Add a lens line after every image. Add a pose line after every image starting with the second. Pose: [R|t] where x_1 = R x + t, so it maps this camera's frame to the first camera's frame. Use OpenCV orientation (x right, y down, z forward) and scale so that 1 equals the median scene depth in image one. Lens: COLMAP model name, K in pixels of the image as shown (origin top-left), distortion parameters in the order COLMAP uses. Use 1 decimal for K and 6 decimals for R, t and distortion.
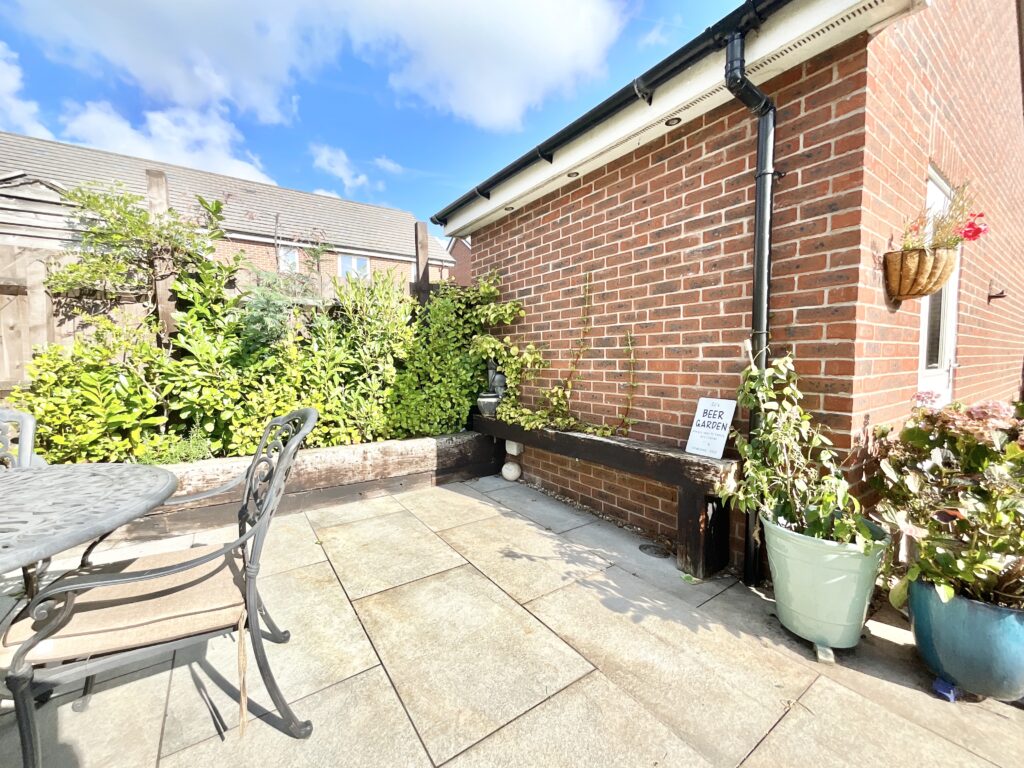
lens RADIAL K [[412.1, 0, 512.4], [0, 412.1, 381.6], [0, 0, 1]] dist [-0.001741, 0.000245]
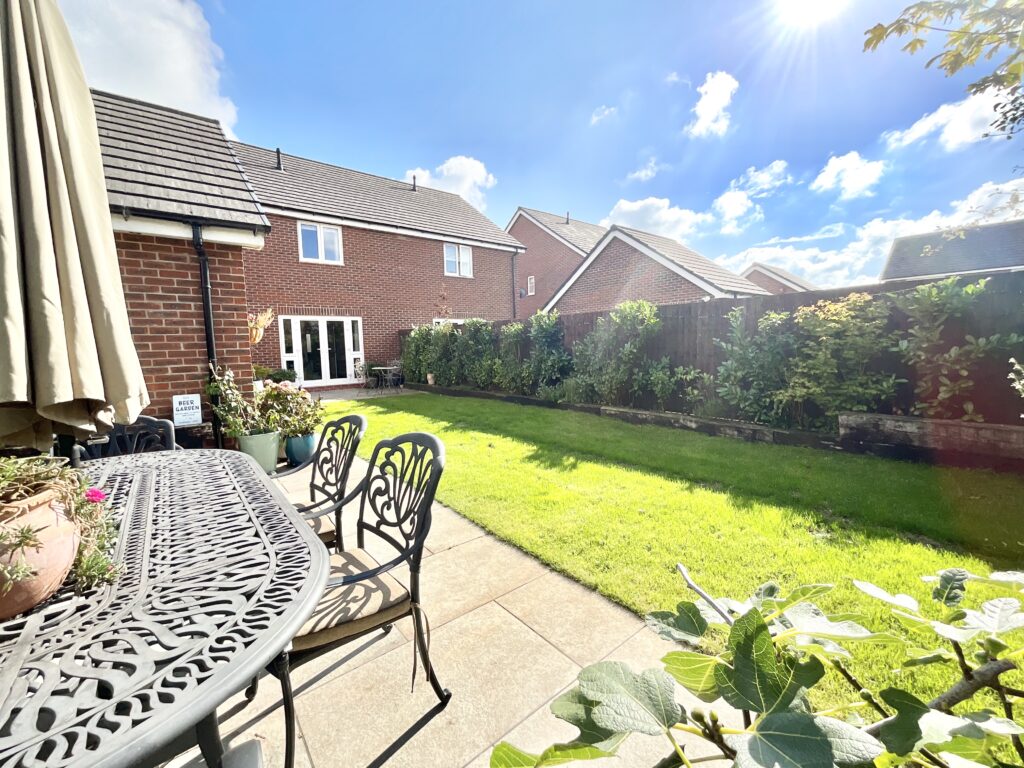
lens RADIAL K [[412.1, 0, 511.5], [0, 412.1, 383.2], [0, 0, 1]] dist [-0.001741, 0.000245]
pose [[-0.079282, -0.088046, 0.992956, -1.461841], [0.084983, 0.991869, 0.094735, -0.060416], [-0.993223, 0.091896, -0.071155, -0.337687]]
